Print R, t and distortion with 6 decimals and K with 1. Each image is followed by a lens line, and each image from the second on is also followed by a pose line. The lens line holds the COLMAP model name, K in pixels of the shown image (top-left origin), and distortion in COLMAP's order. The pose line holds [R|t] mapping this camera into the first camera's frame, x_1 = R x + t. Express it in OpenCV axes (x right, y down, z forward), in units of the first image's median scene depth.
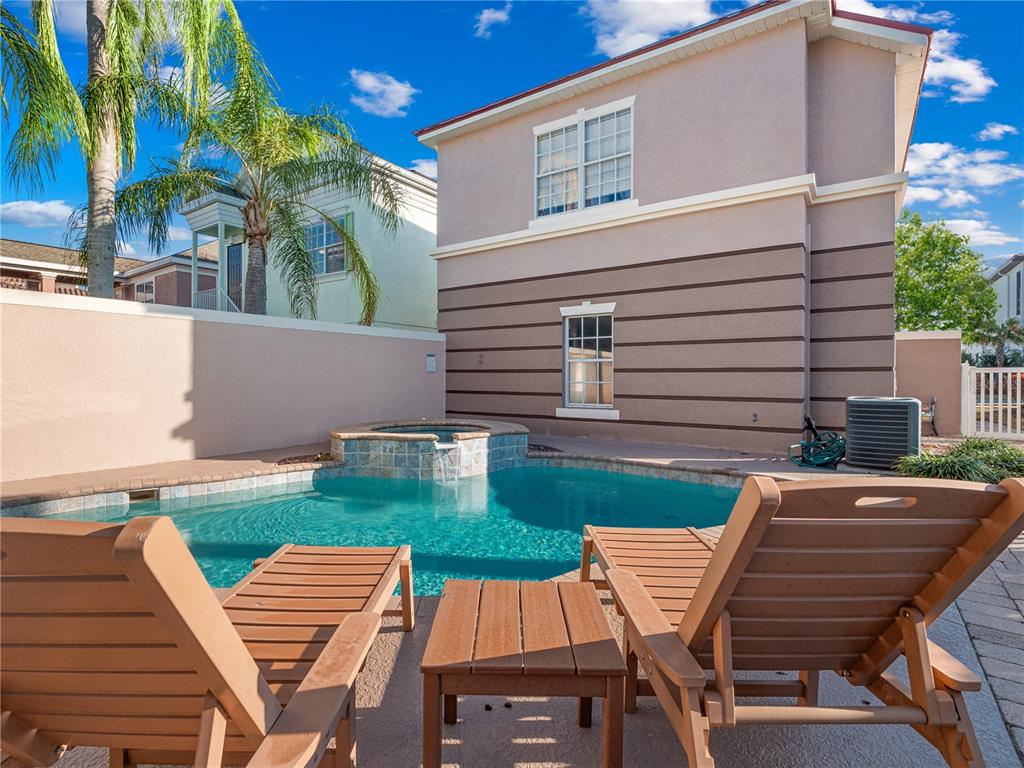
lens RADIAL K [[506.5, 0, 512.0], [0, 506.5, 384.0], [0, 0, 1]] dist [0.000289, 0.000013]
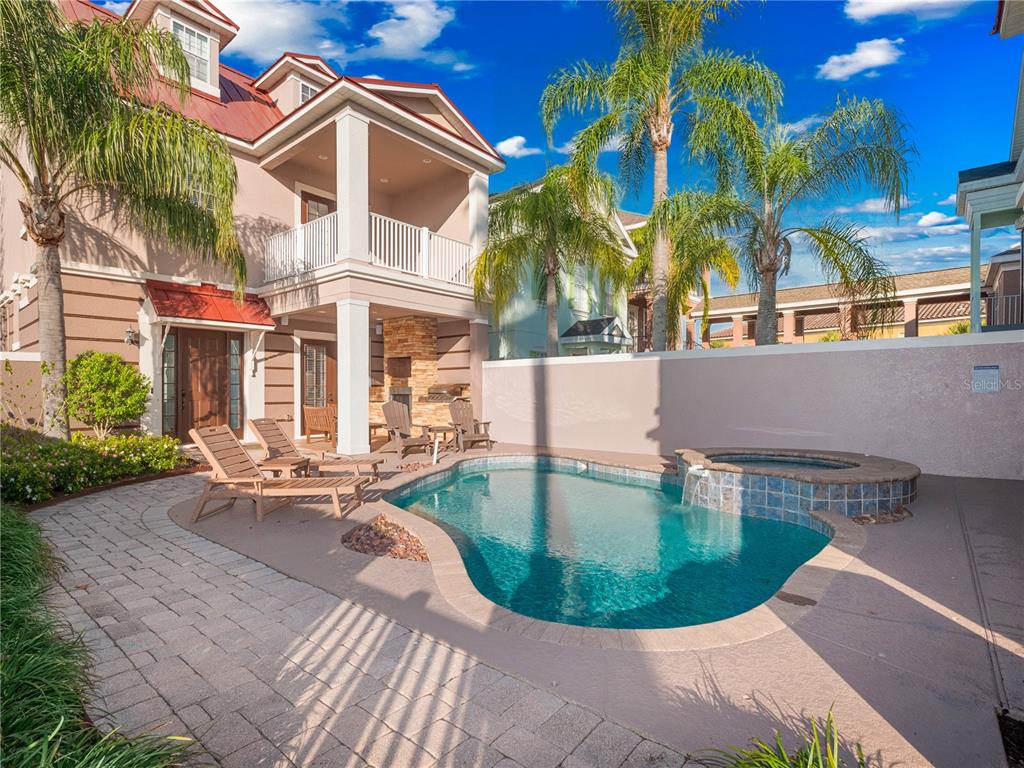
lens RADIAL K [[506.5, 0, 512.0], [0, 506.5, 384.0], [0, 0, 1]] dist [0.000289, 0.000013]
pose [[-0.089996, -0.011399, -0.995877, 0.871026], [-0.008680, 0.999905, -0.010661, -0.035716], [0.995904, 0.007685, -0.090087, 0.708971]]
